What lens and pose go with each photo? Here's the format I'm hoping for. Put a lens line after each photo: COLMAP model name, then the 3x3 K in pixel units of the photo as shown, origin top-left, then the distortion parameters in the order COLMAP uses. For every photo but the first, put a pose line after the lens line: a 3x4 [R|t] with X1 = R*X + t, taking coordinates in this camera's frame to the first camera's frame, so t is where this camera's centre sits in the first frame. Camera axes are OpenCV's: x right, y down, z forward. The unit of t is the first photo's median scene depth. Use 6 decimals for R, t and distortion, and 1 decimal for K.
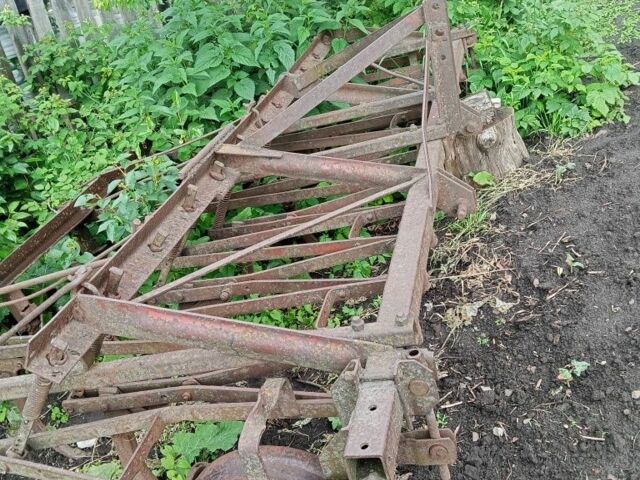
lens RADIAL K [[690.0, 0, 320.0], [0, 690.0, 240.0], [0, 0, 1]] dist [0.133593, -0.342472]
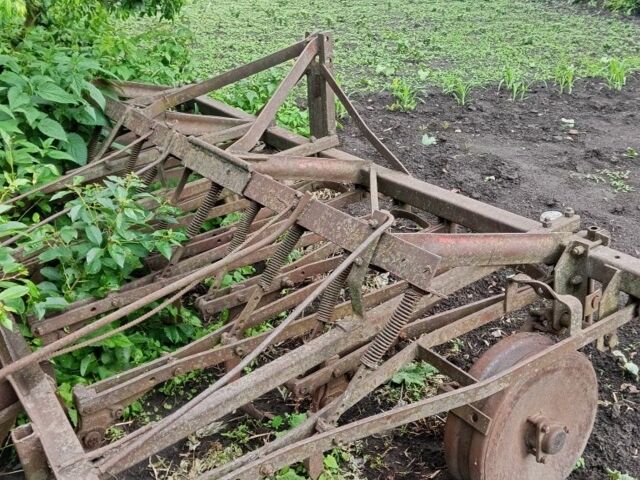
lens RADIAL K [[690.0, 0, 320.0], [0, 690.0, 240.0], [0, 0, 1]] dist [0.133593, -0.342472]
pose [[0.687812, -0.120528, 0.715813, -0.702721], [0.231244, 0.971125, -0.058680, 0.074697], [-0.688071, 0.205888, 0.695822, 0.202279]]
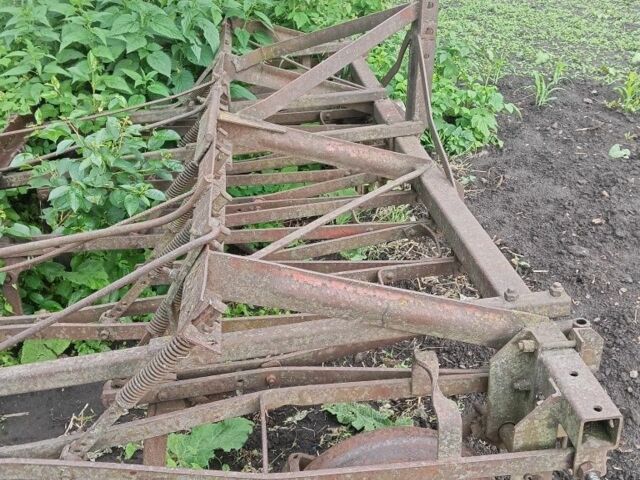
lens RADIAL K [[690.0, 0, 320.0], [0, 690.0, 240.0], [0, 0, 1]] dist [0.133593, -0.342472]
pose [[0.923954, 0.058589, 0.377989, -0.320566], [-0.045742, 0.998032, -0.042887, 0.056231], [-0.379758, 0.022335, 0.924816, 0.110589]]
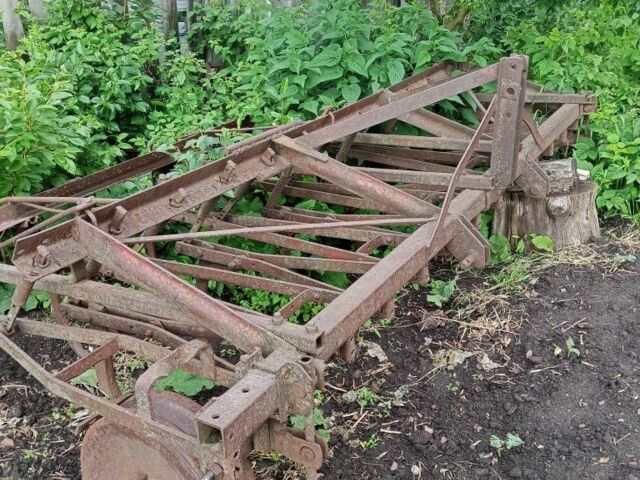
lens RADIAL K [[674.6, 0, 320.0], [0, 674.6, 240.0], [0, 0, 1]] dist [0.151778, -0.425814]
pose [[0.928040, 0.314127, -0.200162, 0.167319], [-0.313462, 0.948923, 0.035855, -0.034246], [0.201202, 0.029468, 0.979106, -0.033029]]
